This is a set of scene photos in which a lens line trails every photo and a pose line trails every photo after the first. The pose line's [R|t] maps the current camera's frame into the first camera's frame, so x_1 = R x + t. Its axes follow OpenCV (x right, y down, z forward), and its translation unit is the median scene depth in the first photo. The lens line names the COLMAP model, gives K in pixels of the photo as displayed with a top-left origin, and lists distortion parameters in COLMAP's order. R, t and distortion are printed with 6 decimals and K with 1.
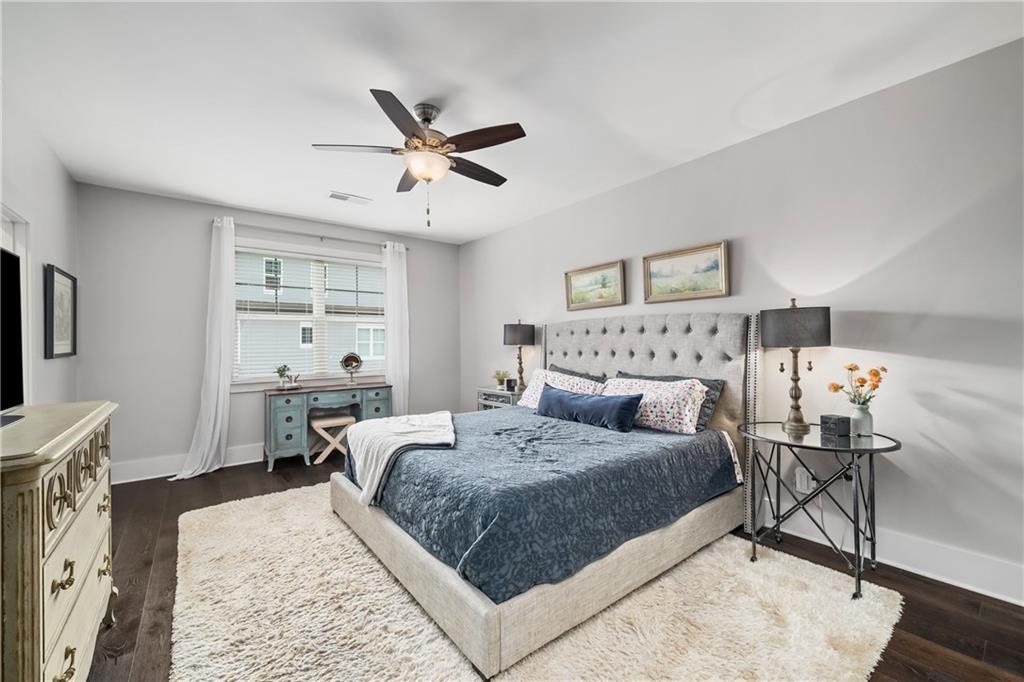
lens RADIAL K [[419.9, 0, 512.0], [0, 419.9, 341.0], [0, 0, 1]] dist [-0.002074, -0.000188]
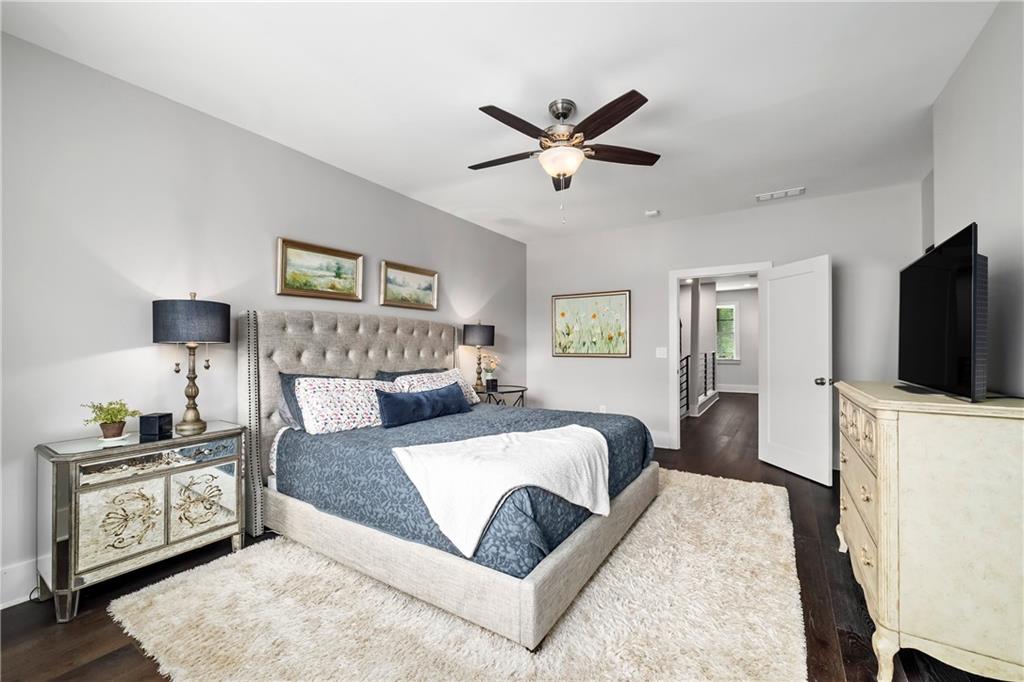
lens RADIAL K [[433.6, 0, 512.0], [0, 433.6, 341.0], [0, 0, 1]] dist [-0.000378, -0.000041]
pose [[-0.353590, 0.007811, 0.935368, -0.731616], [-0.016919, 0.999748, -0.014745, 0.009696], [-0.935247, -0.021039, -0.353369, 0.969100]]
